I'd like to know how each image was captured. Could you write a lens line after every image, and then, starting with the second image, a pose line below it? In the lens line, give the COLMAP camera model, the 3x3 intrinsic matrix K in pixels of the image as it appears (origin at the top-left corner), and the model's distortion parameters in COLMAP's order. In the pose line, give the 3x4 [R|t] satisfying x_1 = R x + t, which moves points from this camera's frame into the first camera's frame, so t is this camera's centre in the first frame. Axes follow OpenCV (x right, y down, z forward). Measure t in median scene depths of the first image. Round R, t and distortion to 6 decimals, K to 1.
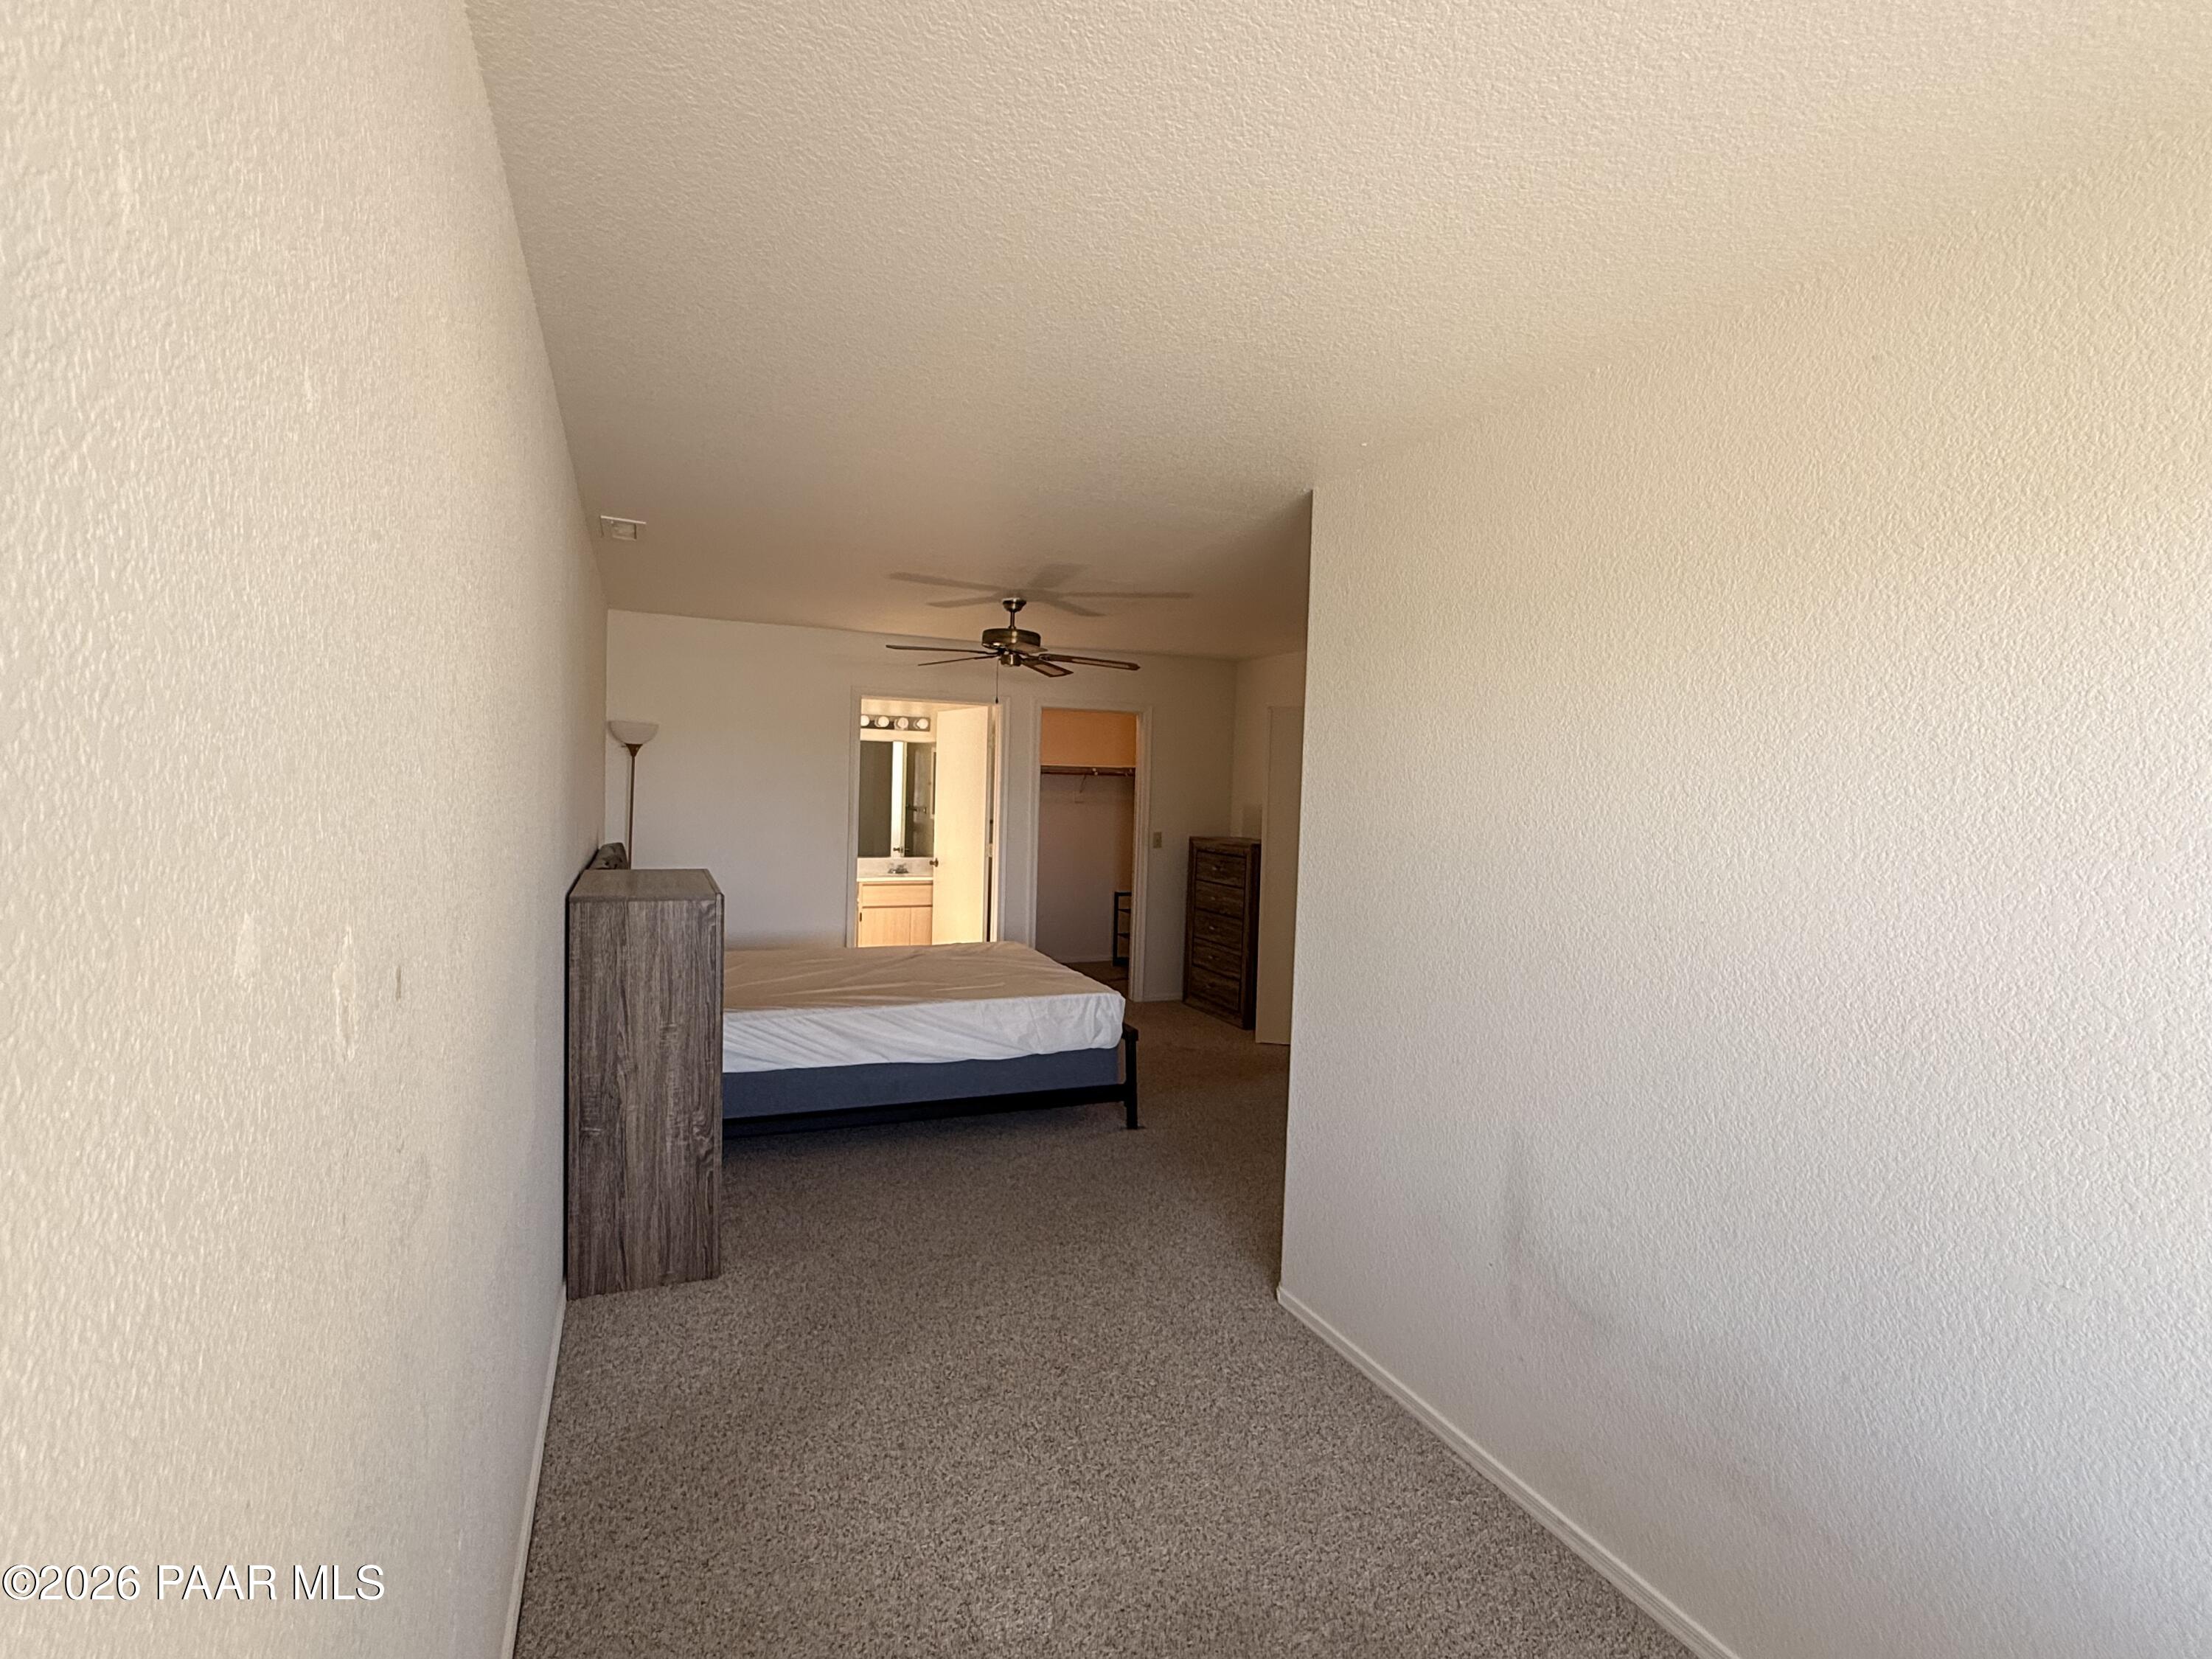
lens RADIAL K [[1043.0, 0, 1103.5], [0, 1043.0, 826.9], [0, 0, 1]] dist [-0.004774, -0.000612]
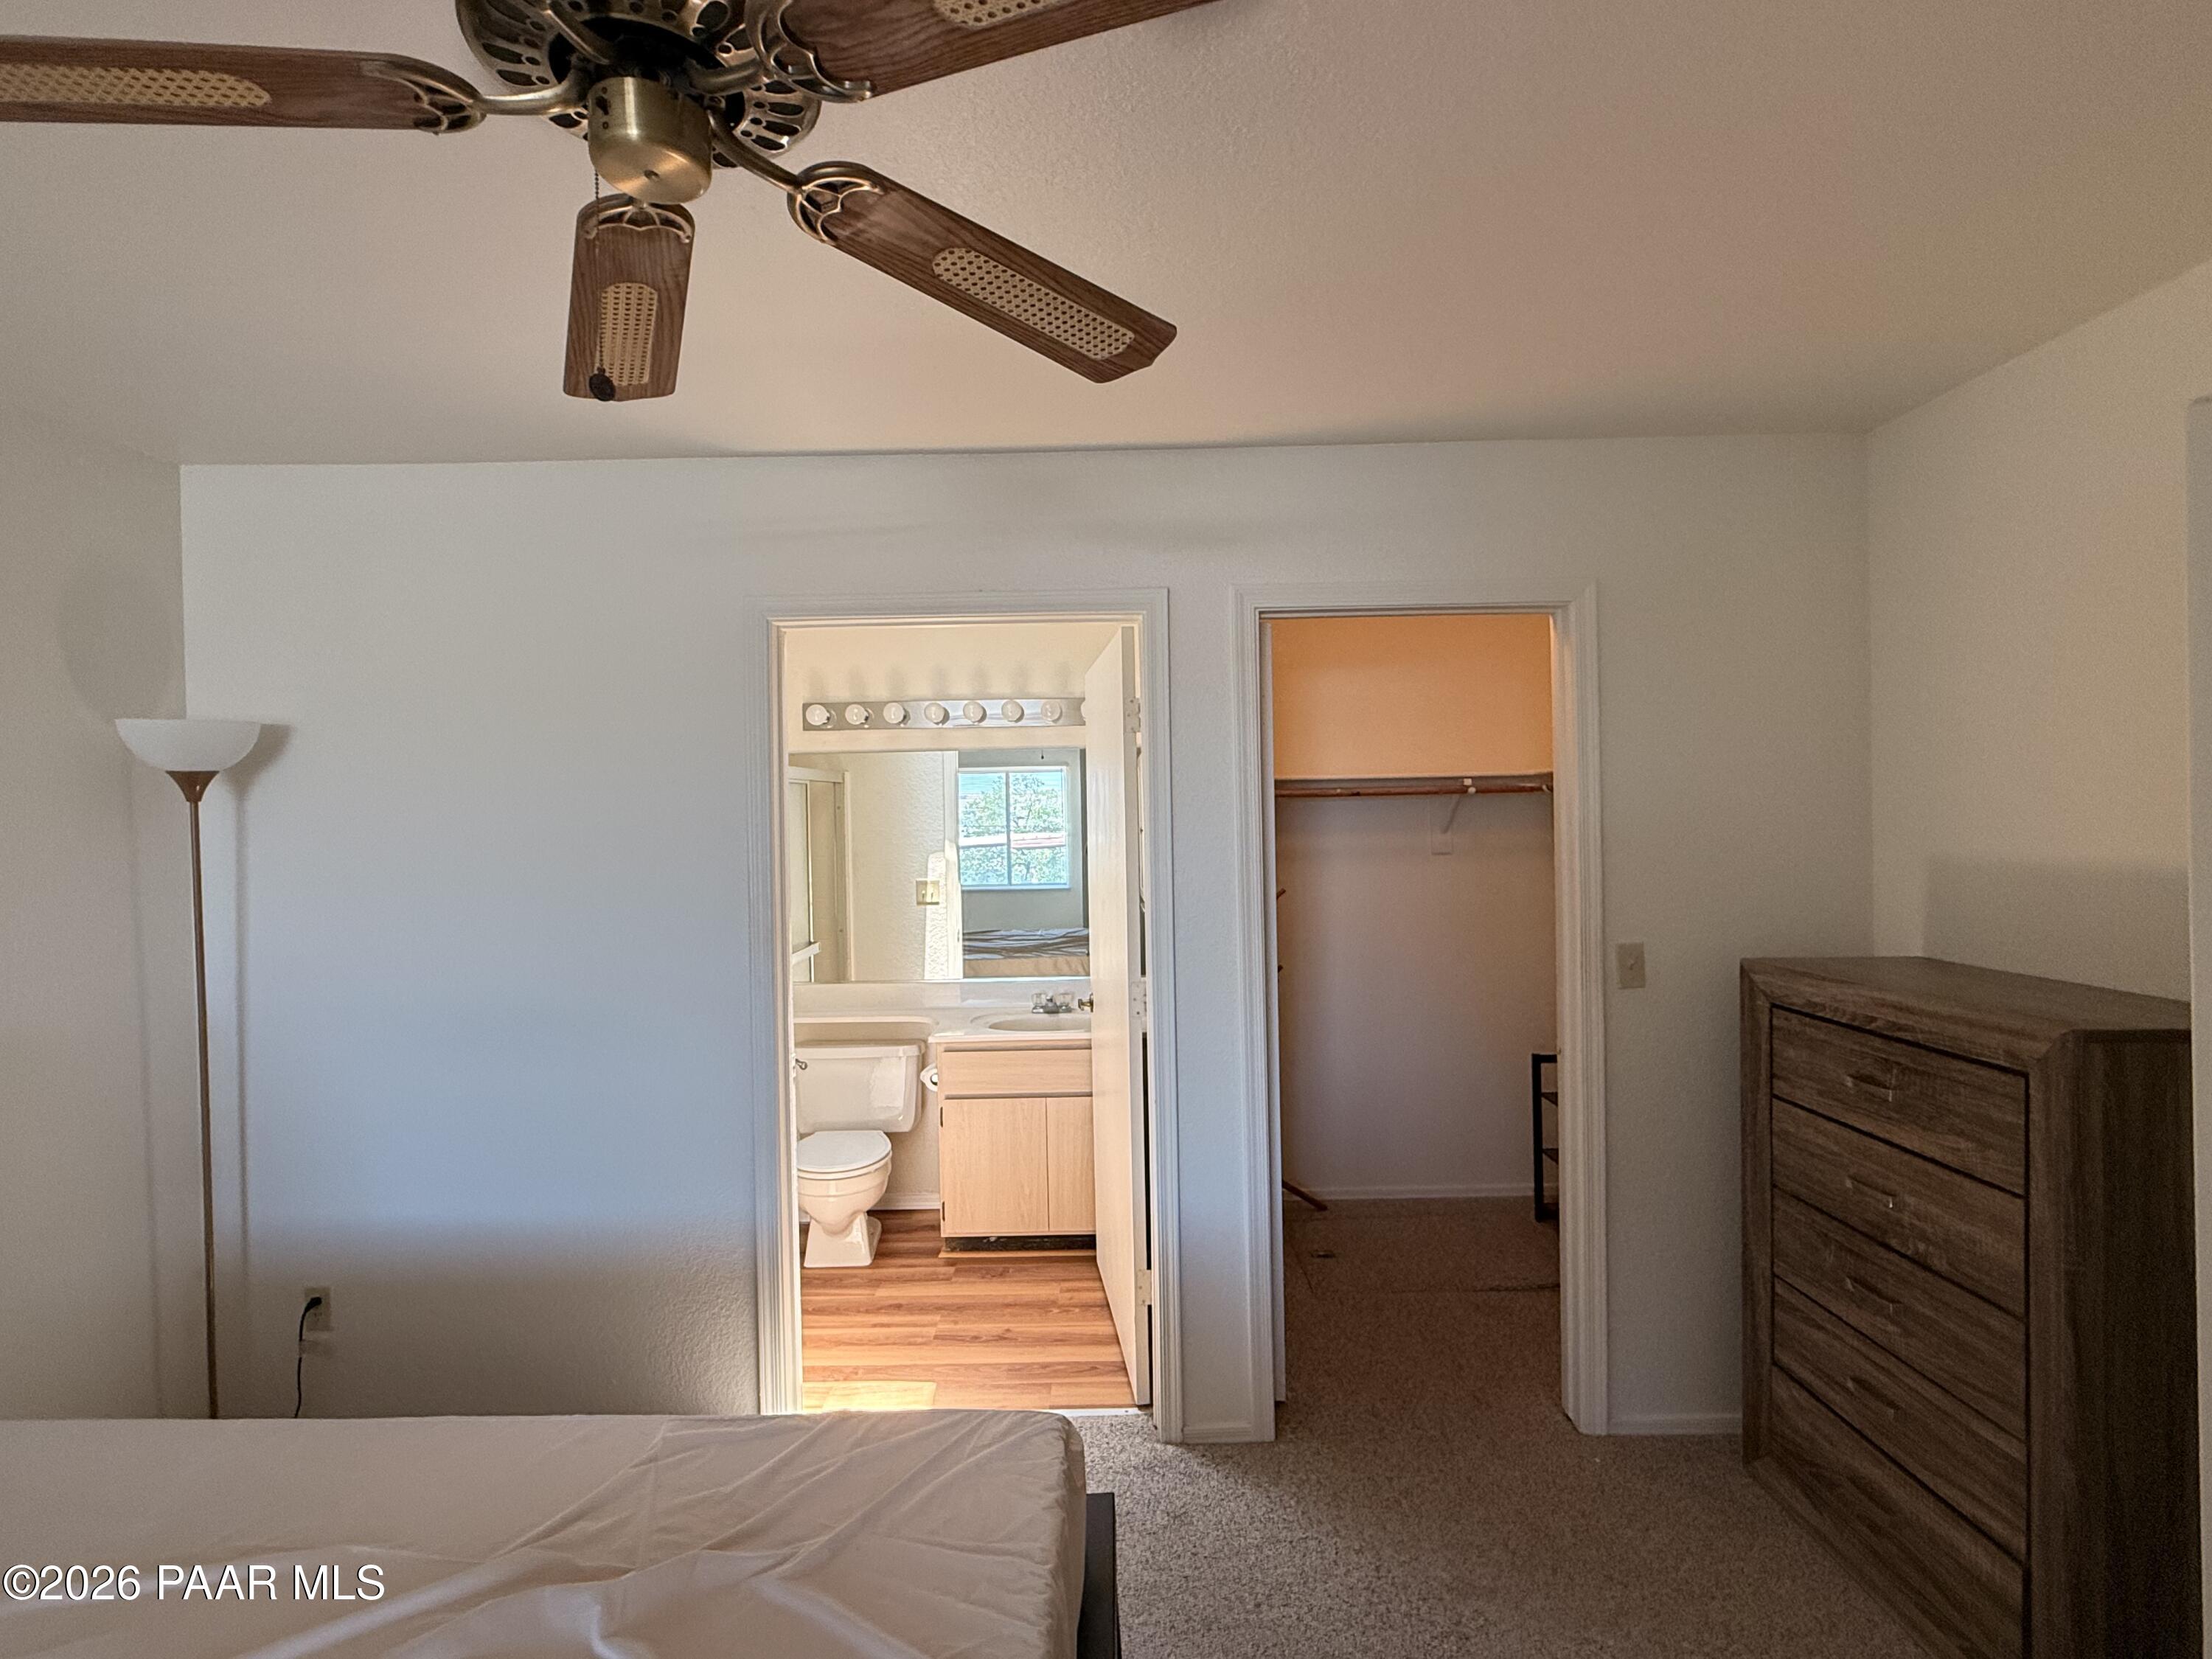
lens RADIAL K [[1043.0, 0, 1112.4], [0, 1043.0, 822.0], [0, 0, 1]] dist [-0.004774, -0.000612]
pose [[0.917644, -0.047340, -0.394574, 0.033457], [0.030089, 0.998306, -0.049798, -0.023297], [0.396263, 0.033825, 0.917514, 0.626497]]
